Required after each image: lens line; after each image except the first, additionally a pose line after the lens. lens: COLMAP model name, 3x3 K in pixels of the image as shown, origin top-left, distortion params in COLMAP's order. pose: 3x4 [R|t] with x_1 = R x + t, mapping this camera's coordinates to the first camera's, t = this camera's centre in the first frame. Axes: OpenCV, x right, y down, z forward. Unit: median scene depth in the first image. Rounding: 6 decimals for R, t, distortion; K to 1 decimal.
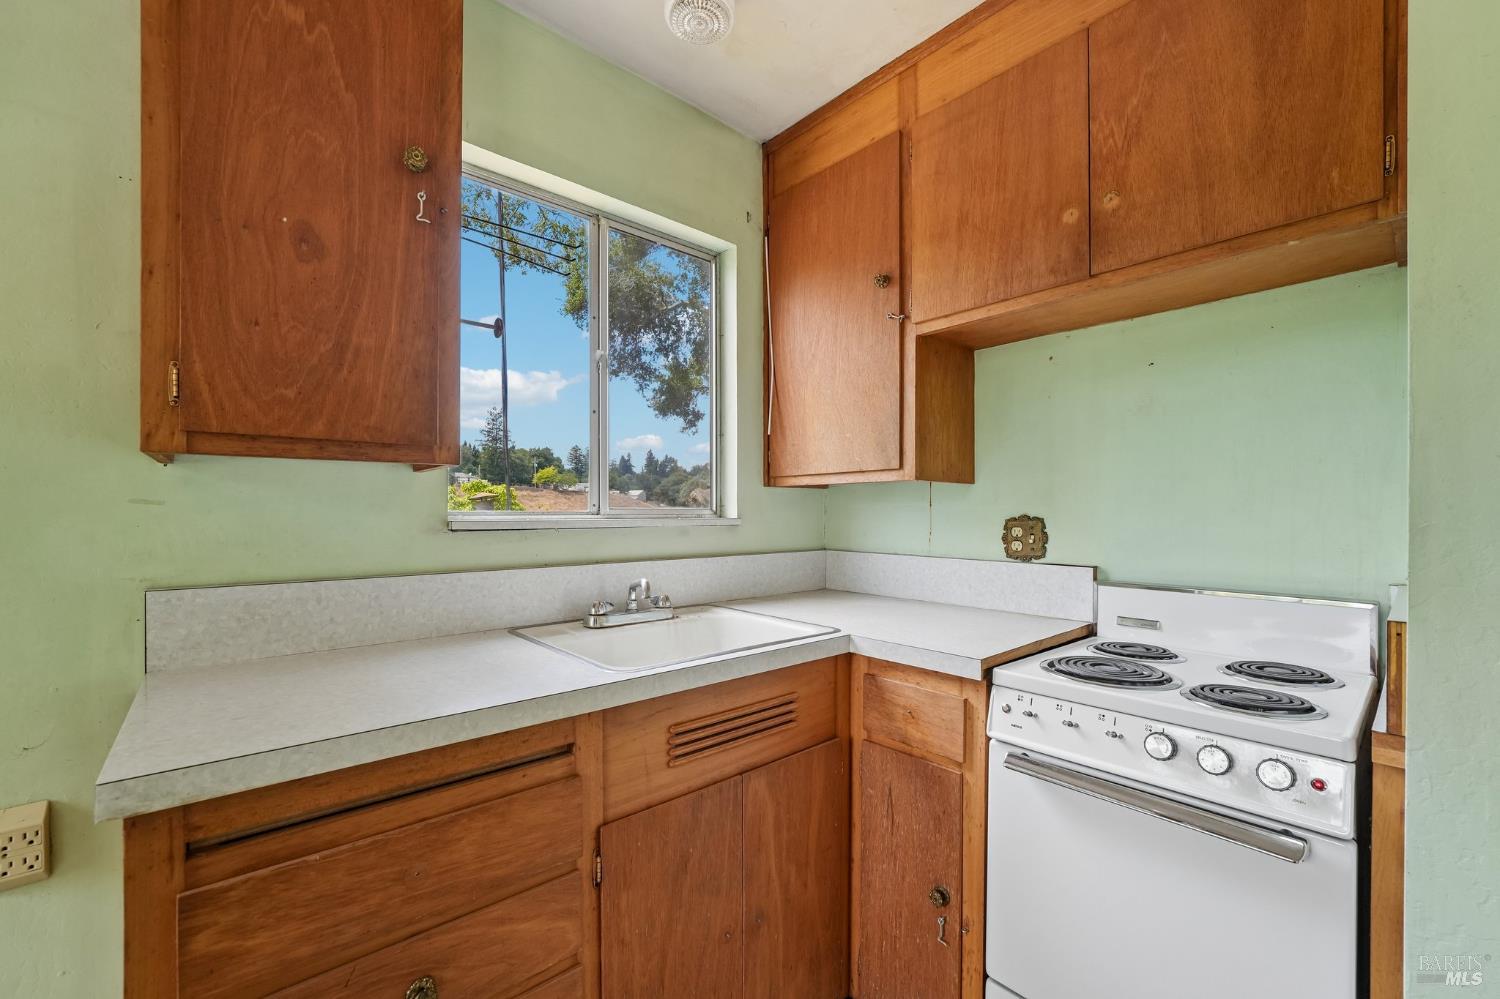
lens RADIAL K [[596.7, 0, 747.2], [0, 596.7, 515.8], [0, 0, 1]] dist [-0.019886, 0.000276]
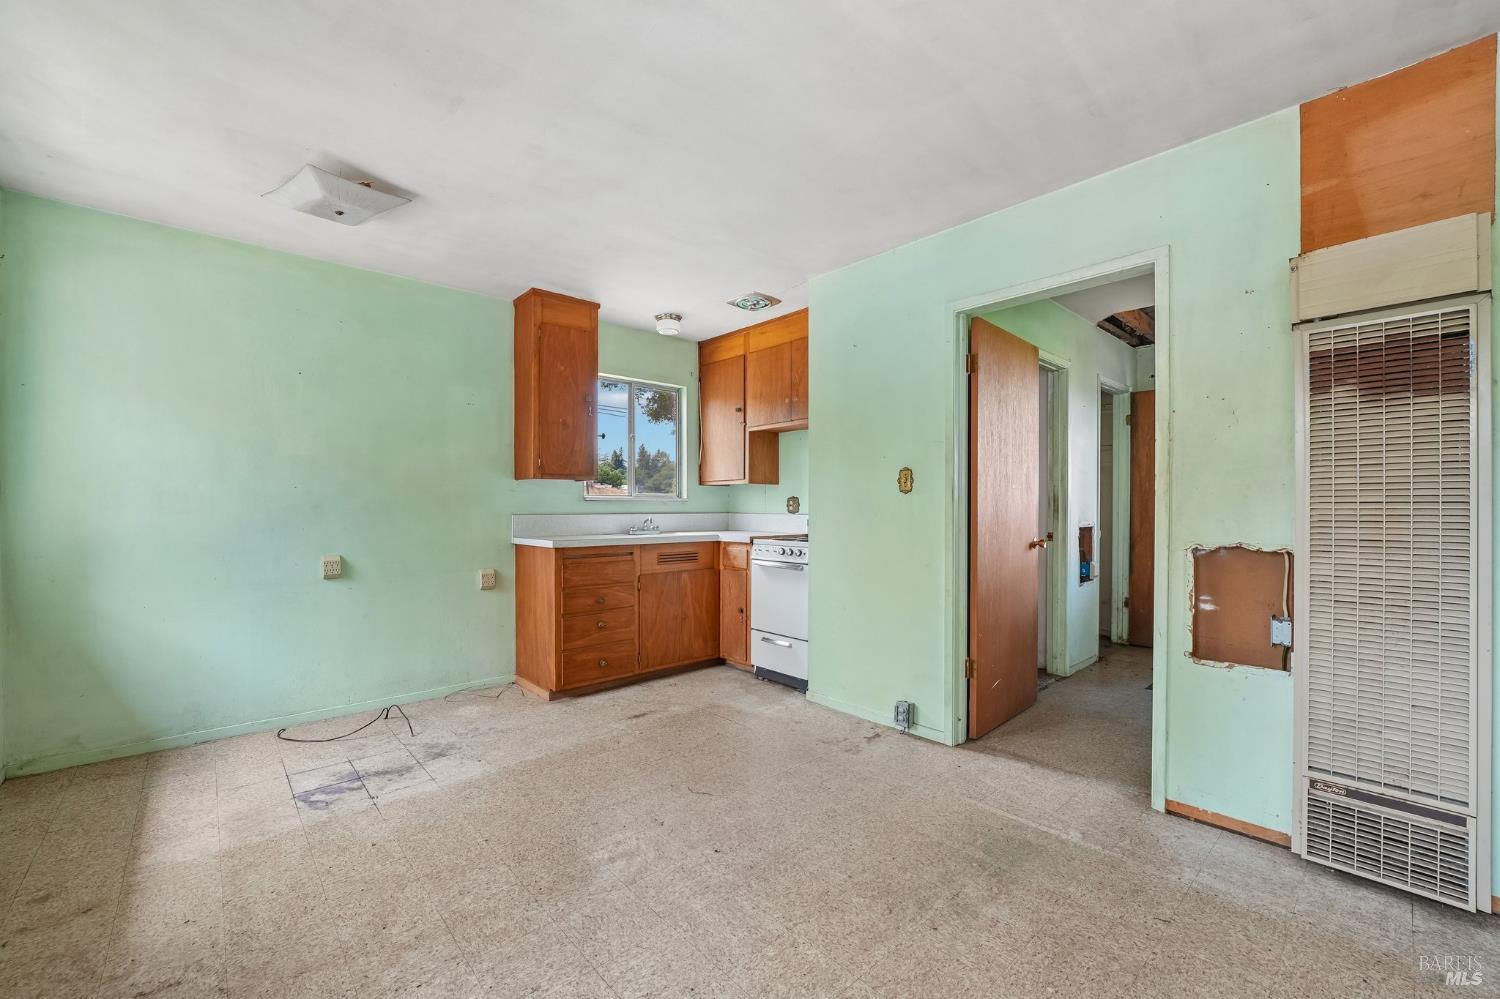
lens RADIAL K [[619.7, 0, 791.9], [0, 619.7, 507.2], [0, 0, 1]] dist [-0.017454, -0.000051]
pose [[0.997016, -0.000627, 0.077198, 0.263310], [0.001098, 0.999981, -0.006062, 0.068385], [-0.077193, 0.006129, 0.996997, -1.903437]]
